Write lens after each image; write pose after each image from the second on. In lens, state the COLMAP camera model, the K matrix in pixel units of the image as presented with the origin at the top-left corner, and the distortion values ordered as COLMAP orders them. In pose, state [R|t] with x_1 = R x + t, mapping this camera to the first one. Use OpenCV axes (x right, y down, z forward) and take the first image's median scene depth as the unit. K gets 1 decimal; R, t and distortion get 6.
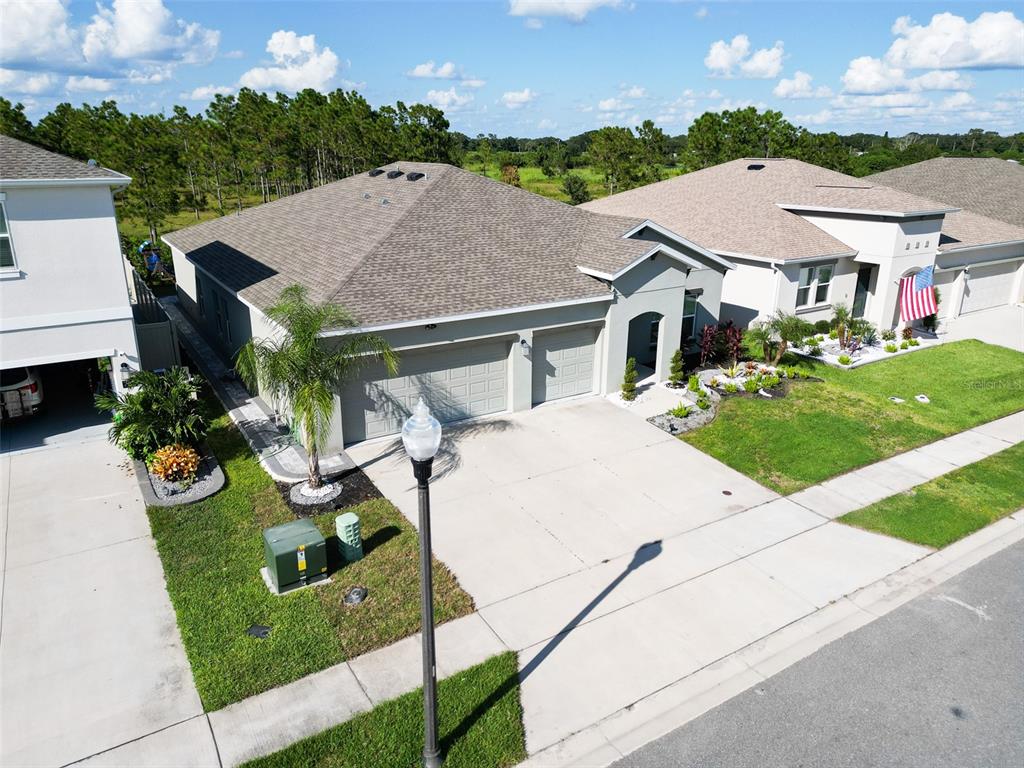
lens RADIAL K [[717.4, 0, 512.0], [0, 717.4, 384.0], [0, 0, 1]] dist [0.102773, -0.129201]
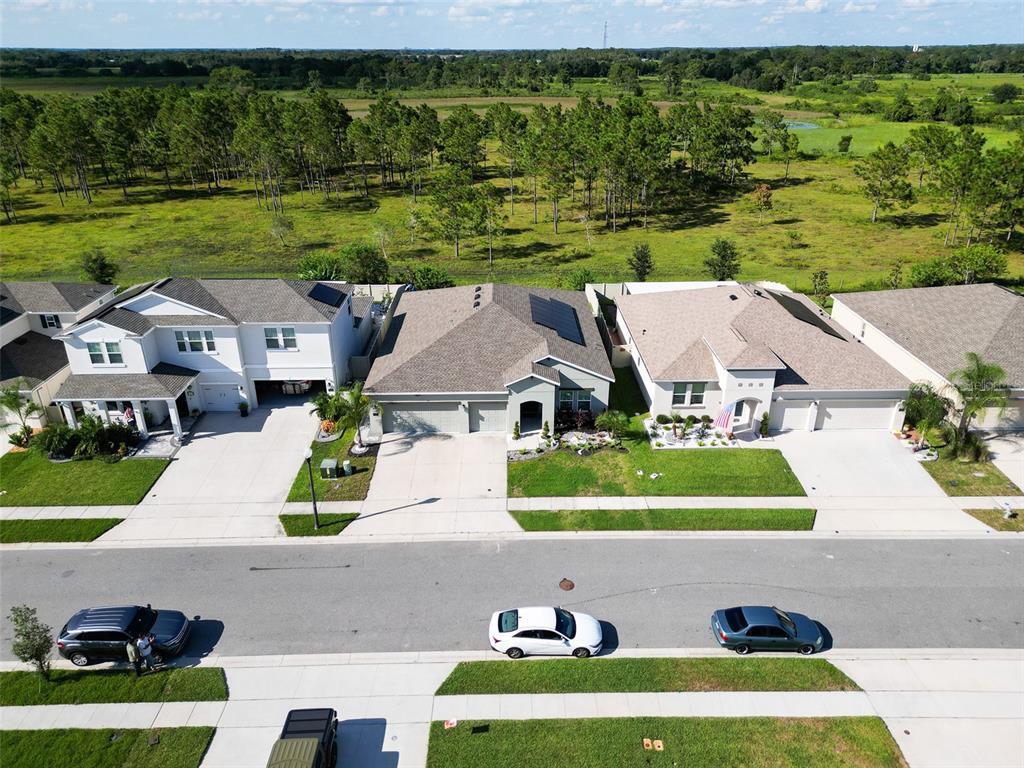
lens RADIAL K [[717.4, 0, 512.0], [0, 717.4, 384.0], [0, 0, 1]] dist [0.102773, -0.129201]
pose [[0.855414, 0.210811, -0.473102, 1.233991], [-0.156418, 0.975918, 0.152043, -0.504201], [0.493761, -0.056058, 0.867789, -0.925432]]
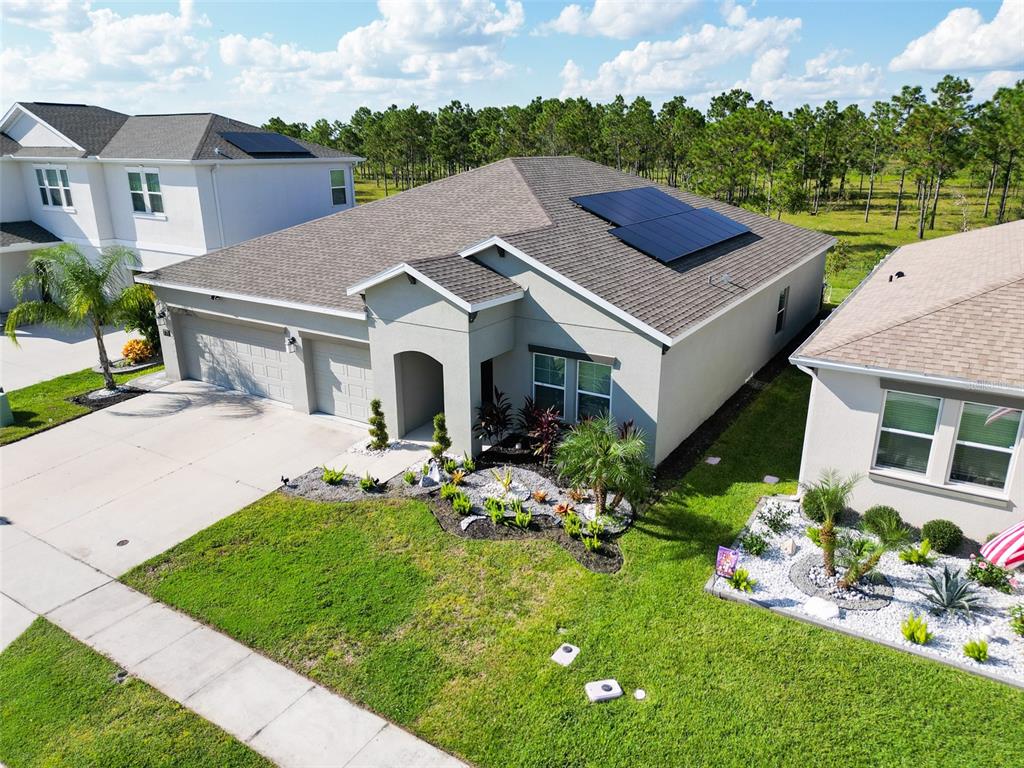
lens RADIAL K [[717.4, 0, 512.0], [0, 717.4, 384.0], [0, 0, 1]] dist [0.102773, -0.129201]
pose [[0.432218, 0.278115, -0.857811, 0.984416], [-0.279514, 0.945721, 0.165781, -0.244022], [0.857356, 0.168117, 0.486495, 0.798477]]
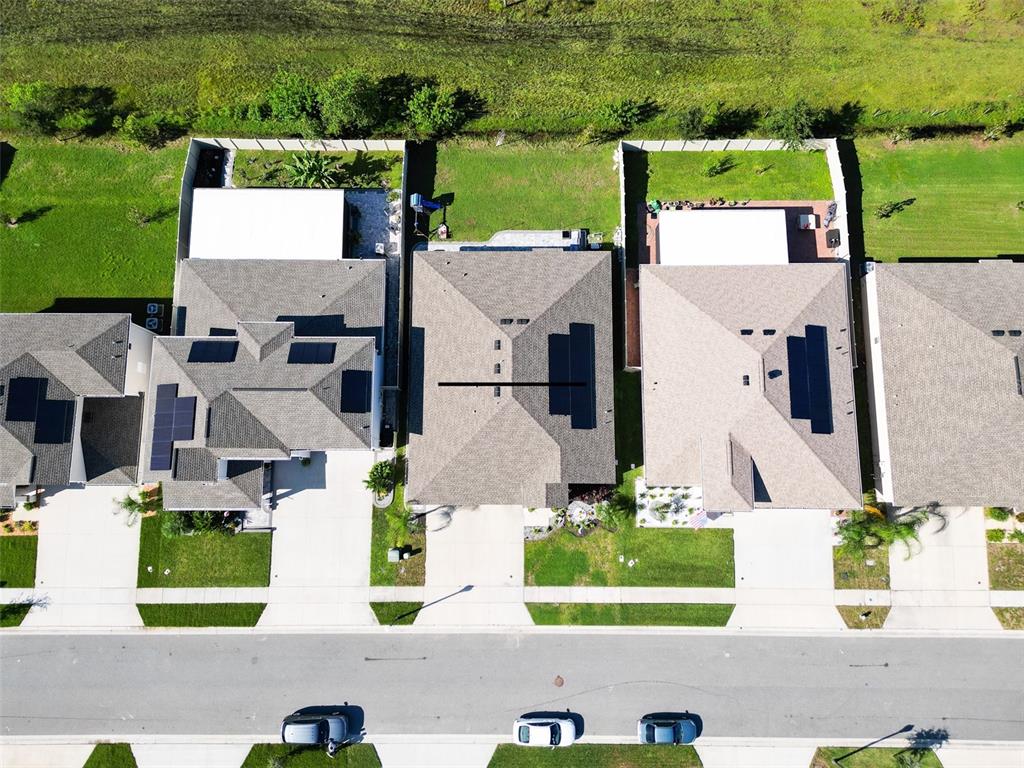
lens RADIAL K [[717.4, 0, 512.0], [0, 717.4, 384.0], [0, 0, 1]] dist [0.102773, -0.129201]
pose [[0.848098, 0.522495, -0.087915, 0.101007], [-0.157999, 0.407776, 0.899308, -2.854882], [0.505733, -0.748811, 0.428388, 0.170094]]
